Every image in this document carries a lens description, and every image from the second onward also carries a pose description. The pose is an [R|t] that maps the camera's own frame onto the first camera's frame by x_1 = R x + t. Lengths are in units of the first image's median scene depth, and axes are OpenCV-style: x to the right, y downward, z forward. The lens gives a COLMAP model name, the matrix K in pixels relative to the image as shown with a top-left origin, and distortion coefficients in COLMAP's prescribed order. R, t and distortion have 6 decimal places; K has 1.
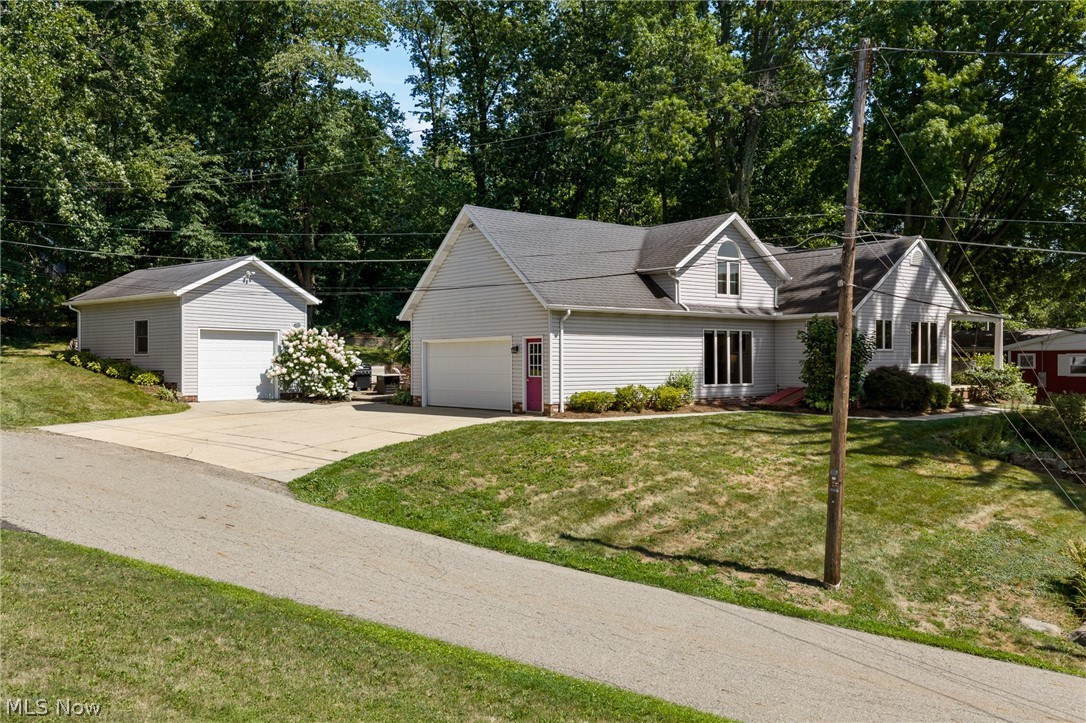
lens RADIAL K [[882.5, 0, 542.2], [0, 882.5, 359.6], [0, 0, 1]] dist [-0.002104, 0.001577]
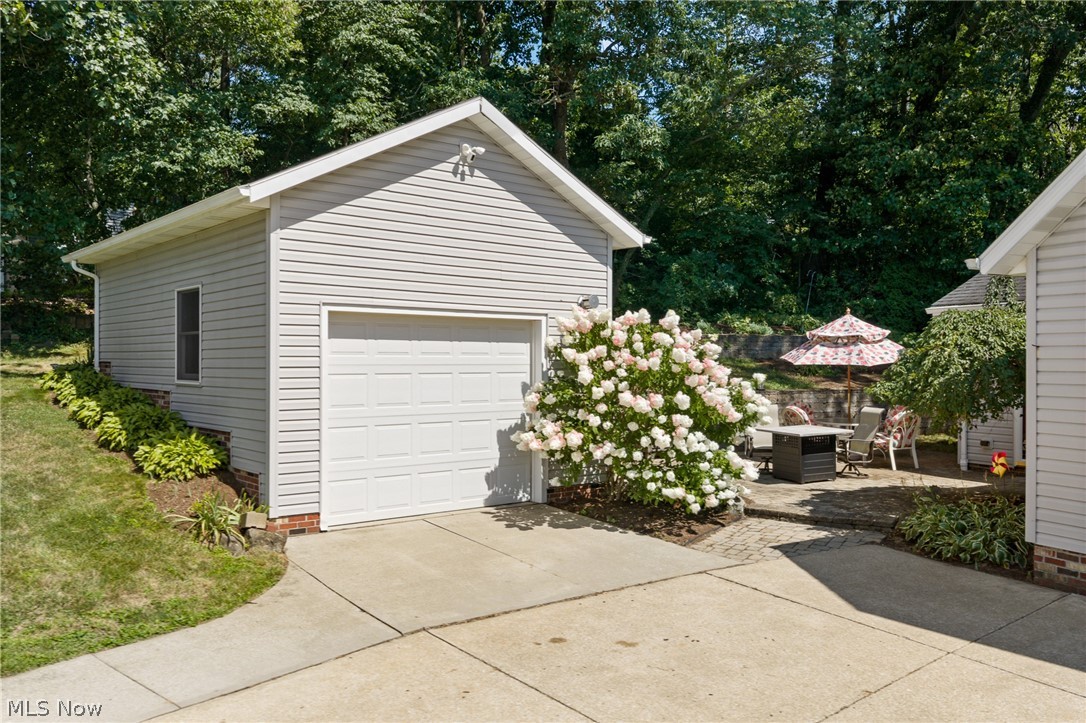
lens RADIAL K [[882.5, 0, 543.7], [0, 882.5, 361.5], [0, 0, 1]] dist [-0.002104, 0.001577]
pose [[0.975903, 0.007134, -0.218090, -0.224714], [-0.005807, 0.999961, 0.006725, -0.017239], [0.218130, -0.005296, 0.975905, 0.659922]]
